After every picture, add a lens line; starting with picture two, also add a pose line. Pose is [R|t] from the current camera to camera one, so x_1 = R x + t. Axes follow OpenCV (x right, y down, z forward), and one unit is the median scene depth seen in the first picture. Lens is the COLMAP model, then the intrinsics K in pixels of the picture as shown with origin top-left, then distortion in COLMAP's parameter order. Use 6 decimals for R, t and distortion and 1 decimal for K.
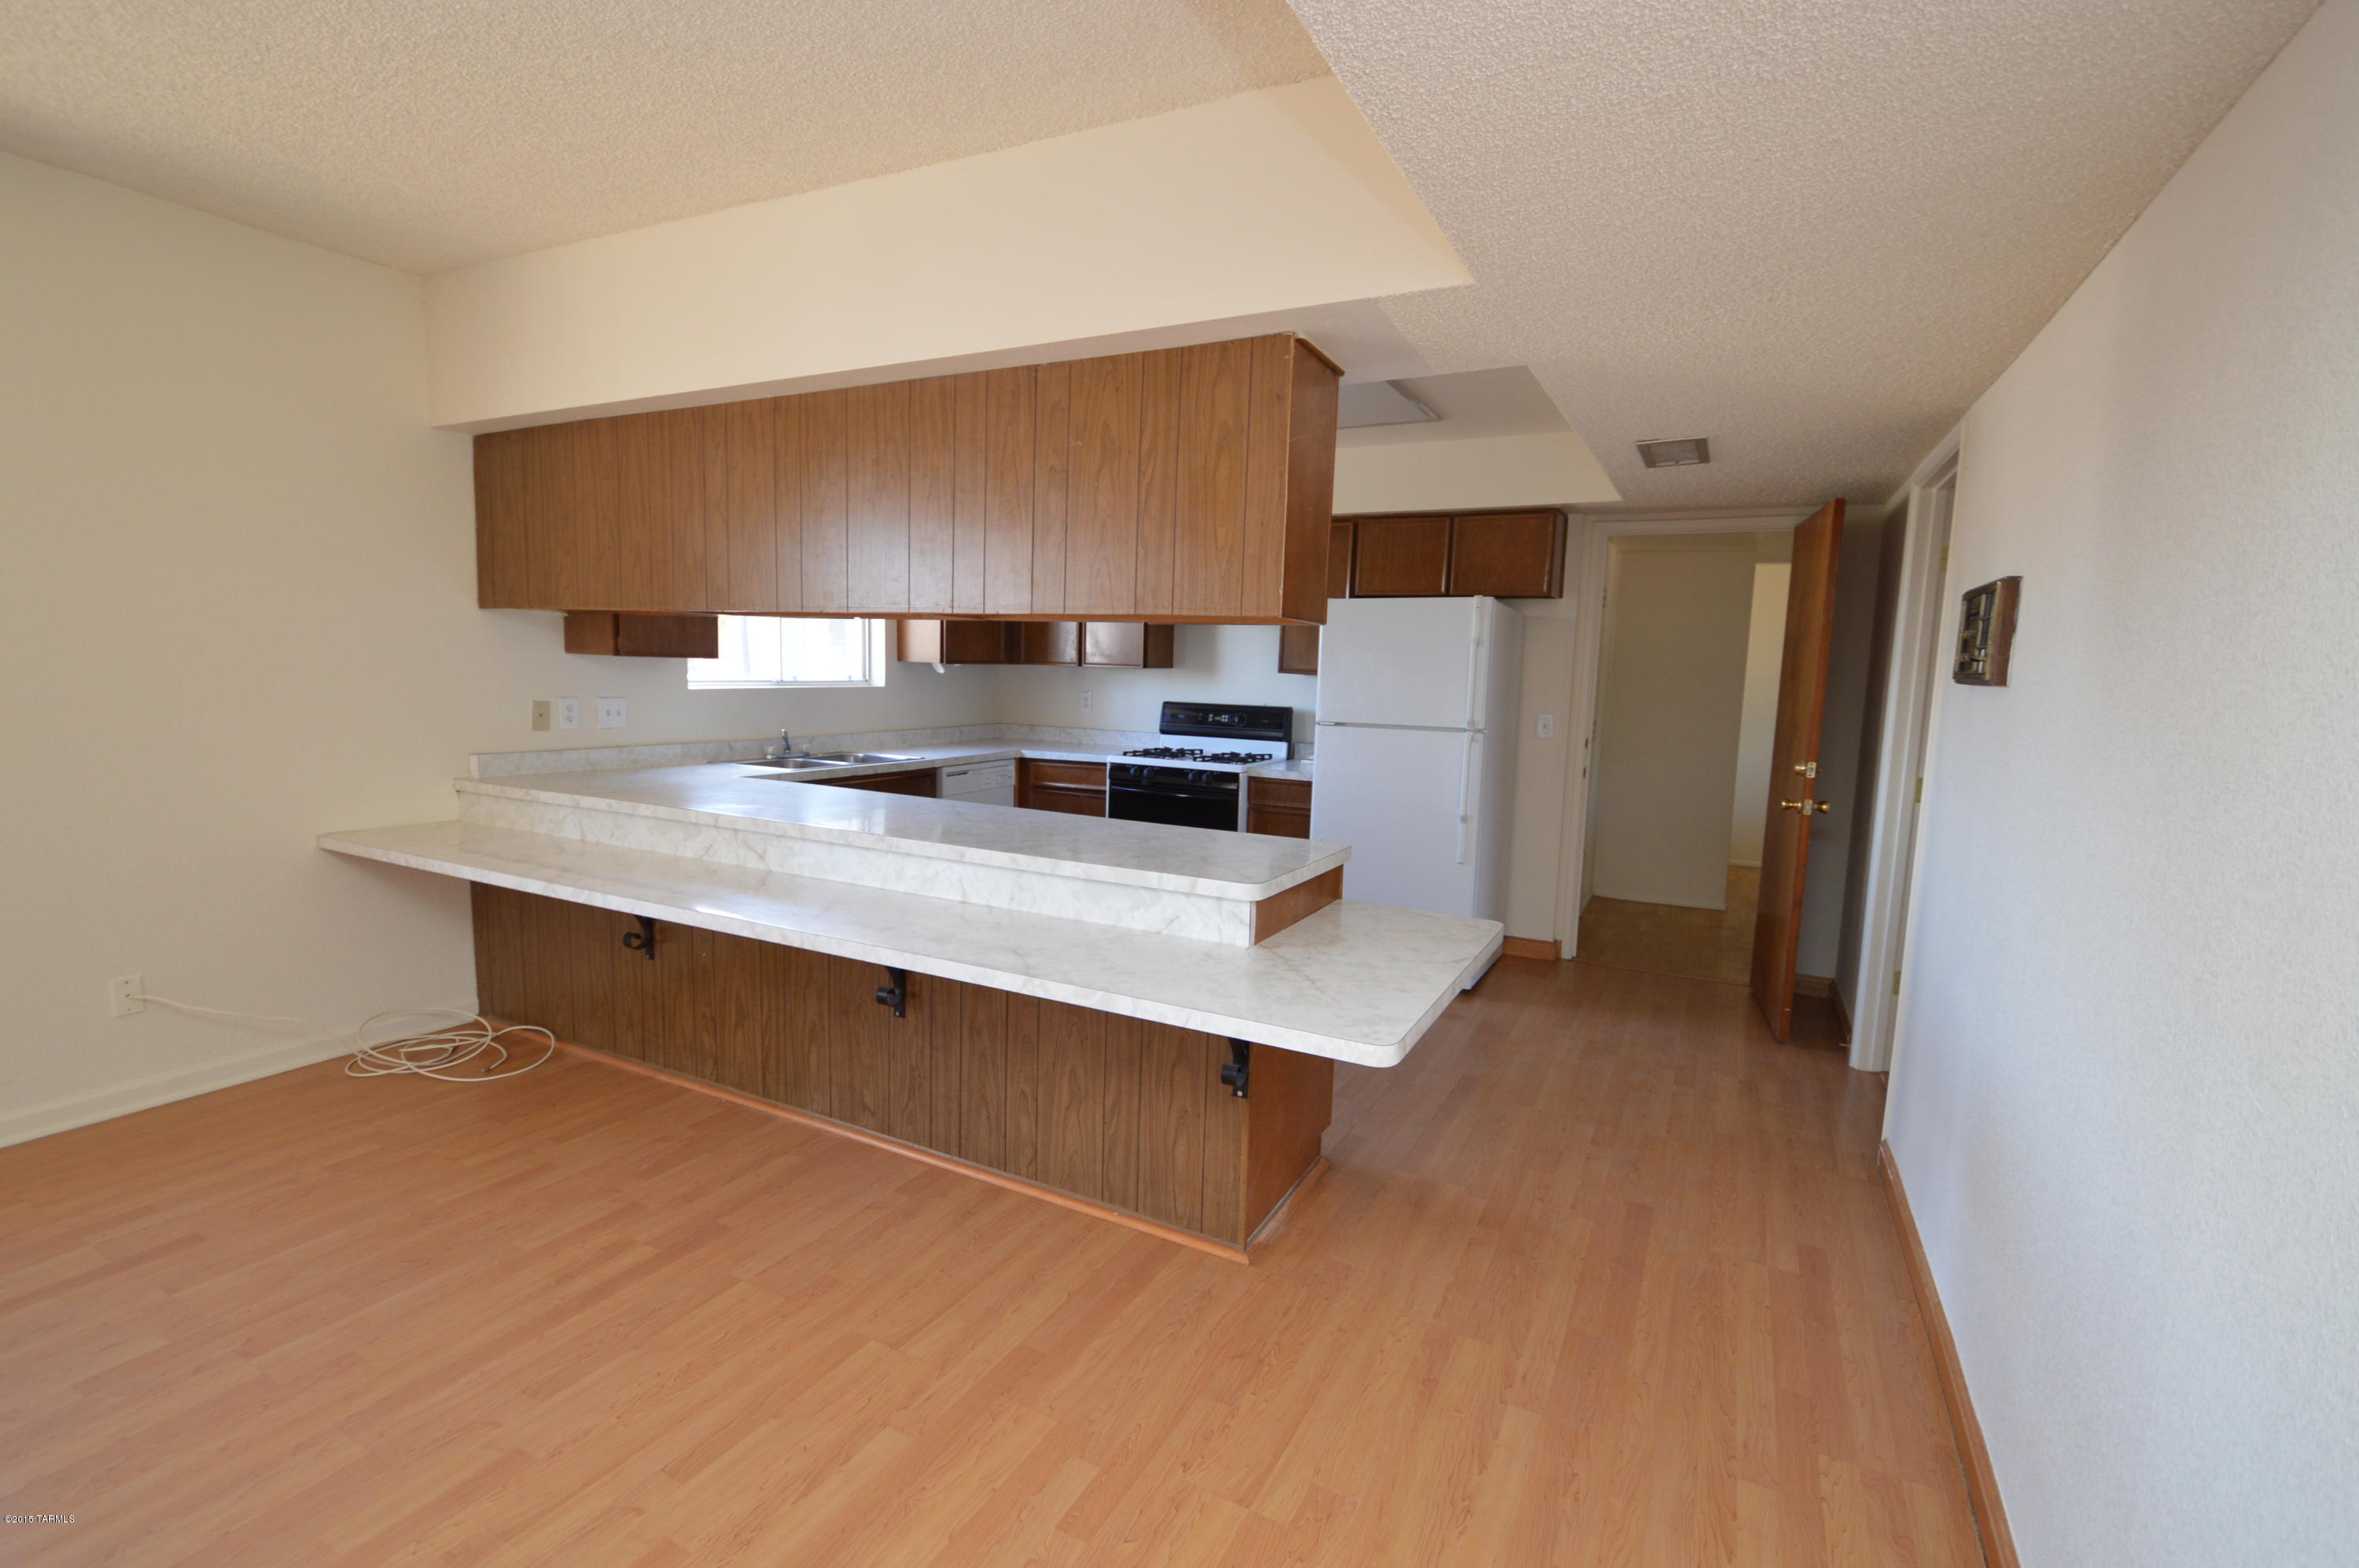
lens RADIAL K [[1049.0, 0, 1175.4], [0, 1049.0, 791.5], [0, 0, 1]] dist [-0.001654, -0.000040]
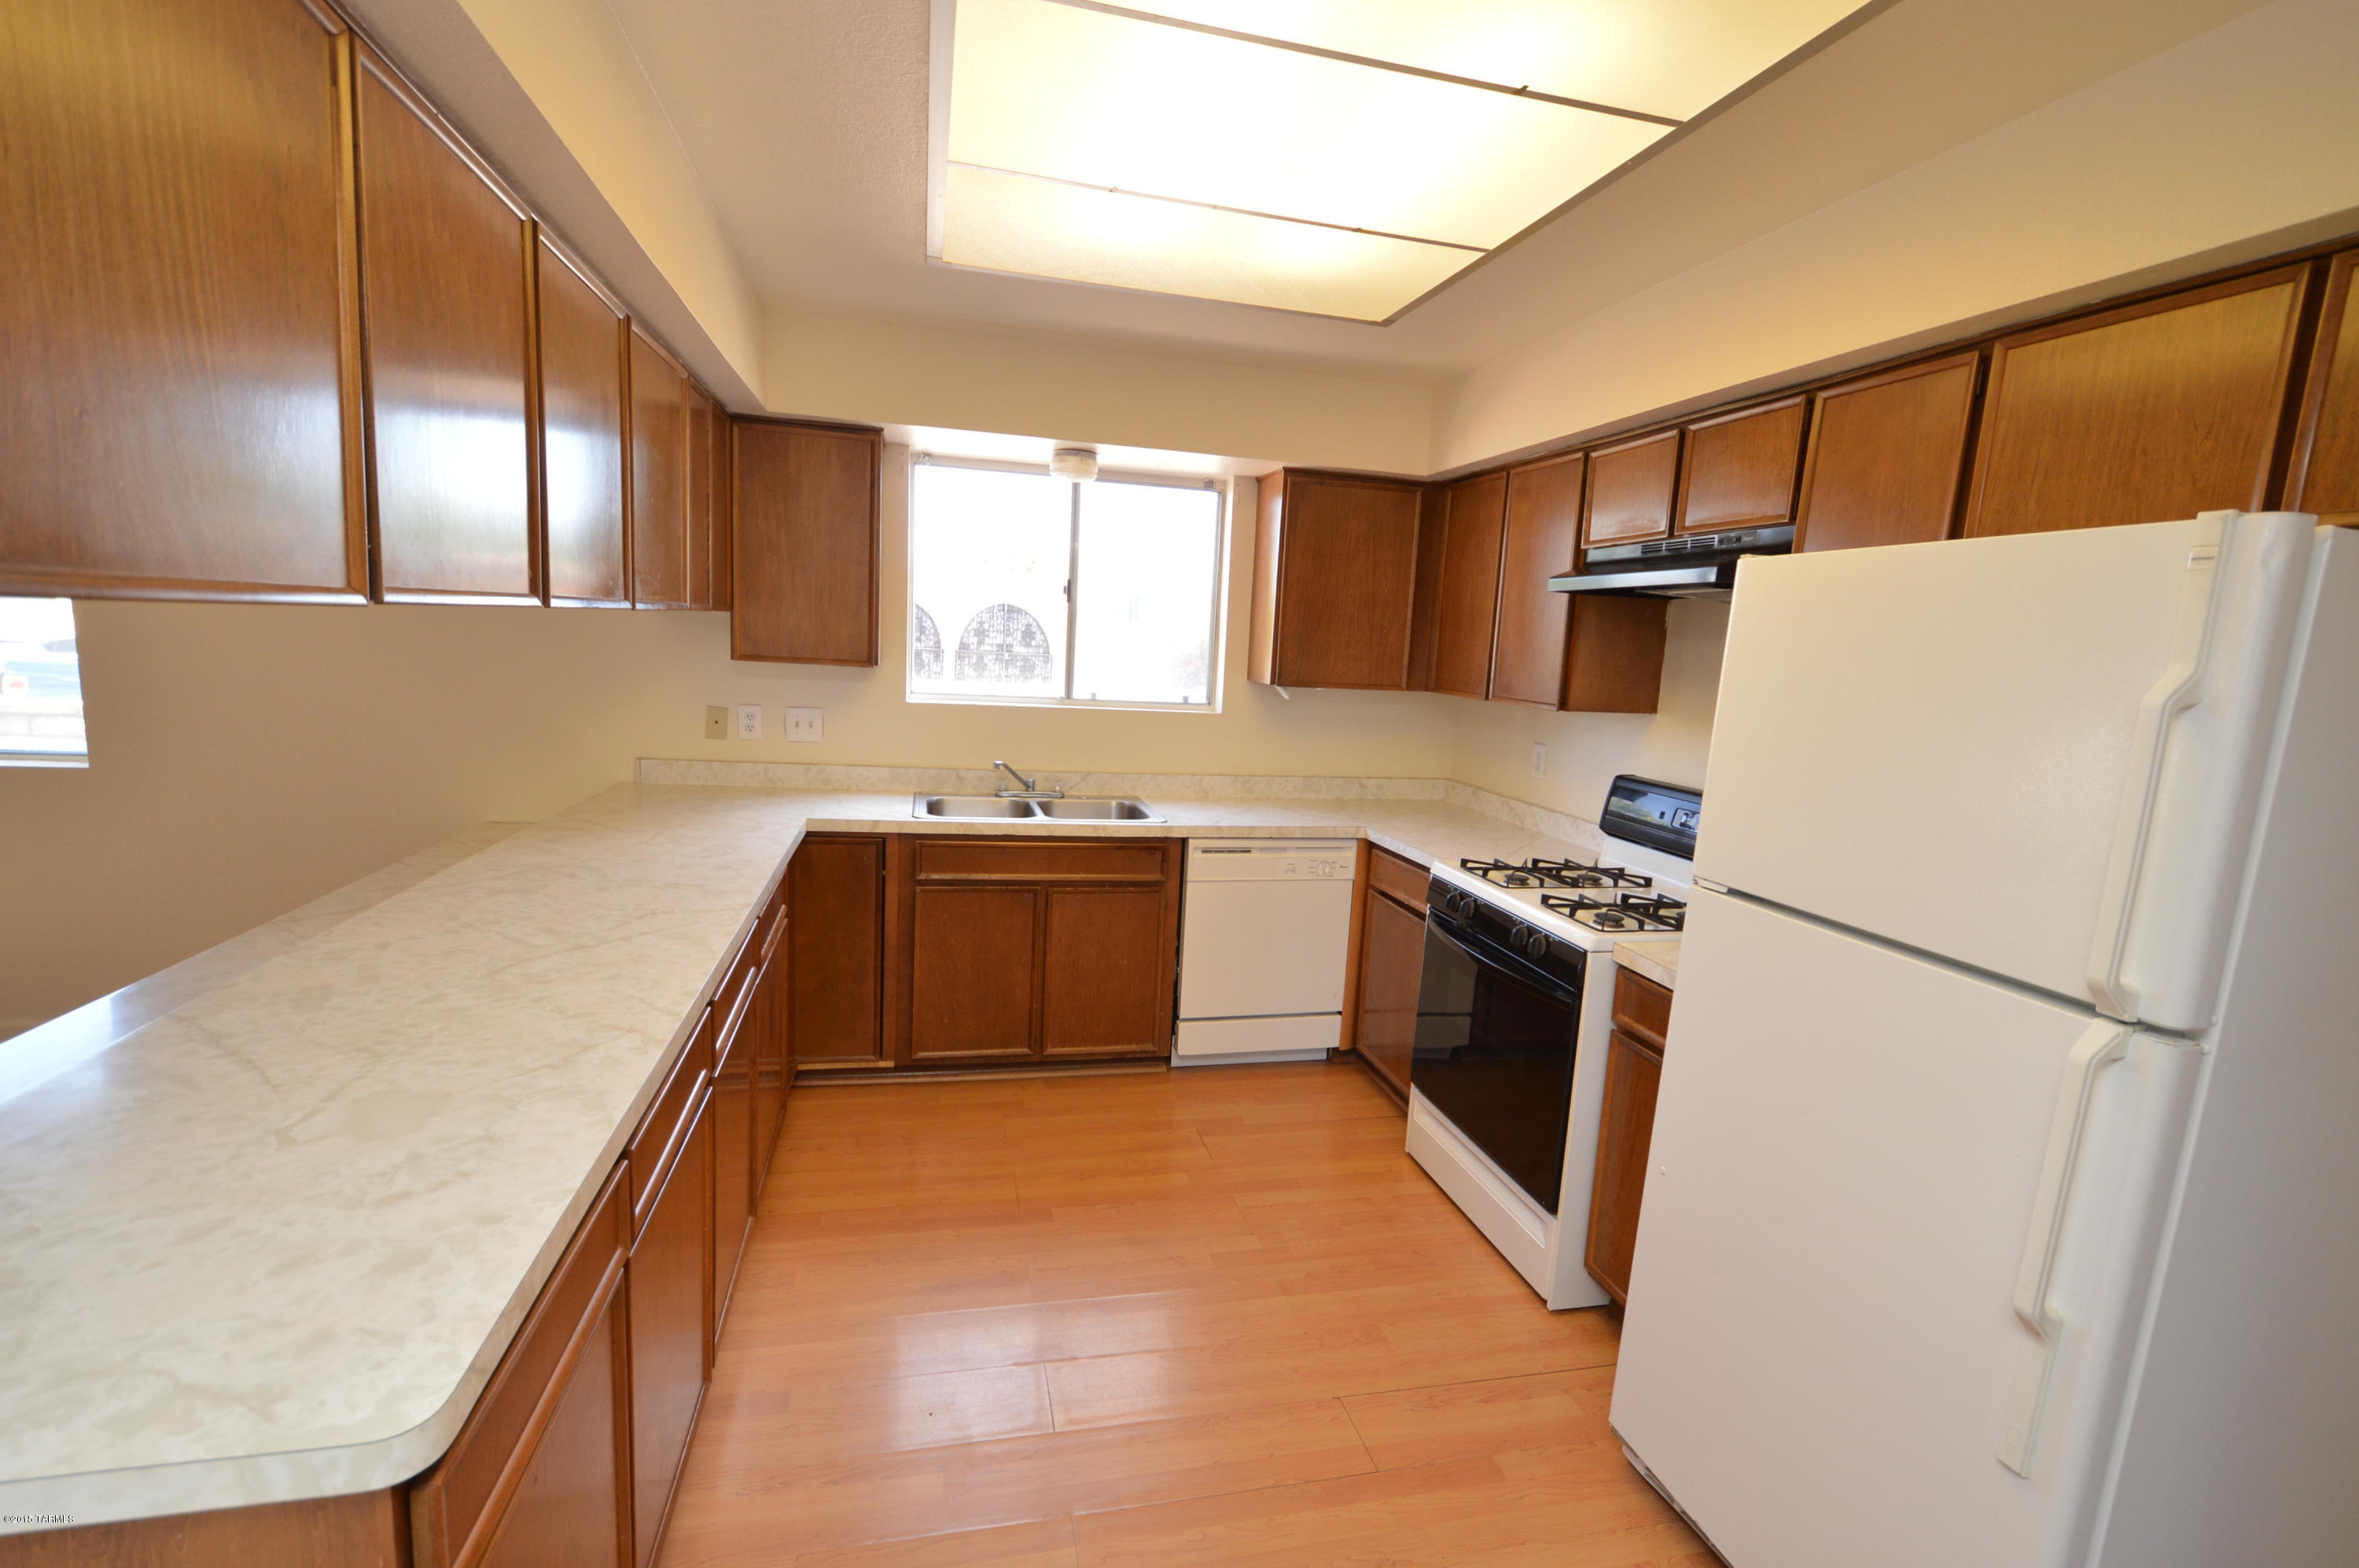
lens RADIAL K [[1049.0, 0, 1175.4], [0, 1049.0, 791.5], [0, 0, 1]] dist [-0.001654, -0.000040]
pose [[0.658807, 0.119382, -0.742779, 0.313886], [-0.126755, 0.990828, 0.046825, -0.097562], [0.741556, 0.063302, 0.667897, 0.637054]]
